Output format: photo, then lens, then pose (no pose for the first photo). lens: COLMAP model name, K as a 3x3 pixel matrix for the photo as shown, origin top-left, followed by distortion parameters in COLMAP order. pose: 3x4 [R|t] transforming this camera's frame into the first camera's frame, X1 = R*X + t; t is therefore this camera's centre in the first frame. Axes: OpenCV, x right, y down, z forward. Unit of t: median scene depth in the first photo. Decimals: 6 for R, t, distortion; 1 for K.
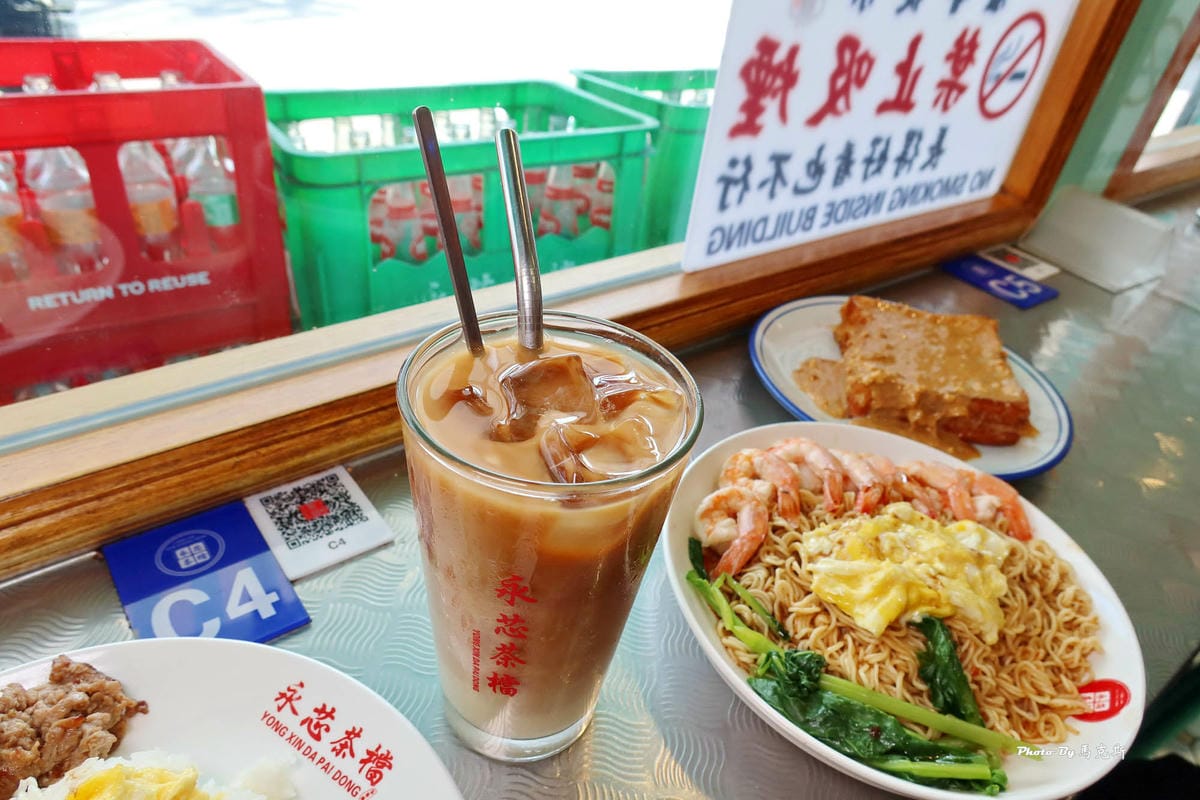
lens RADIAL K [[757.3, 0, 605.1], [0, 757.3, 386.0], [0, 0, 1]] dist [-0.032417, -0.000580]
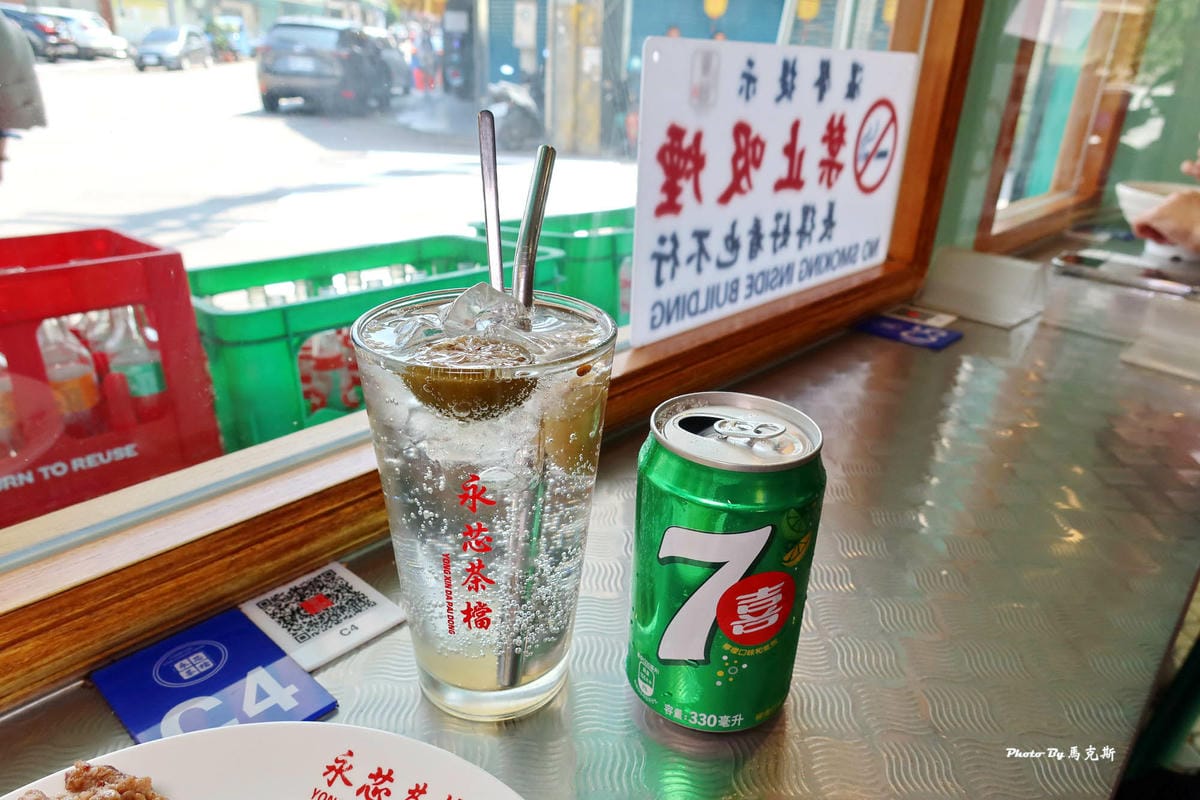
lens RADIAL K [[757.3, 0, 605.1], [0, 757.3, 386.0], [0, 0, 1]] dist [-0.032417, -0.000580]
pose [[0.981368, -0.147015, 0.123707, -0.073086], [0.168693, 0.967480, -0.188482, 0.094517], [-0.091975, 0.205839, 0.974254, -0.008062]]
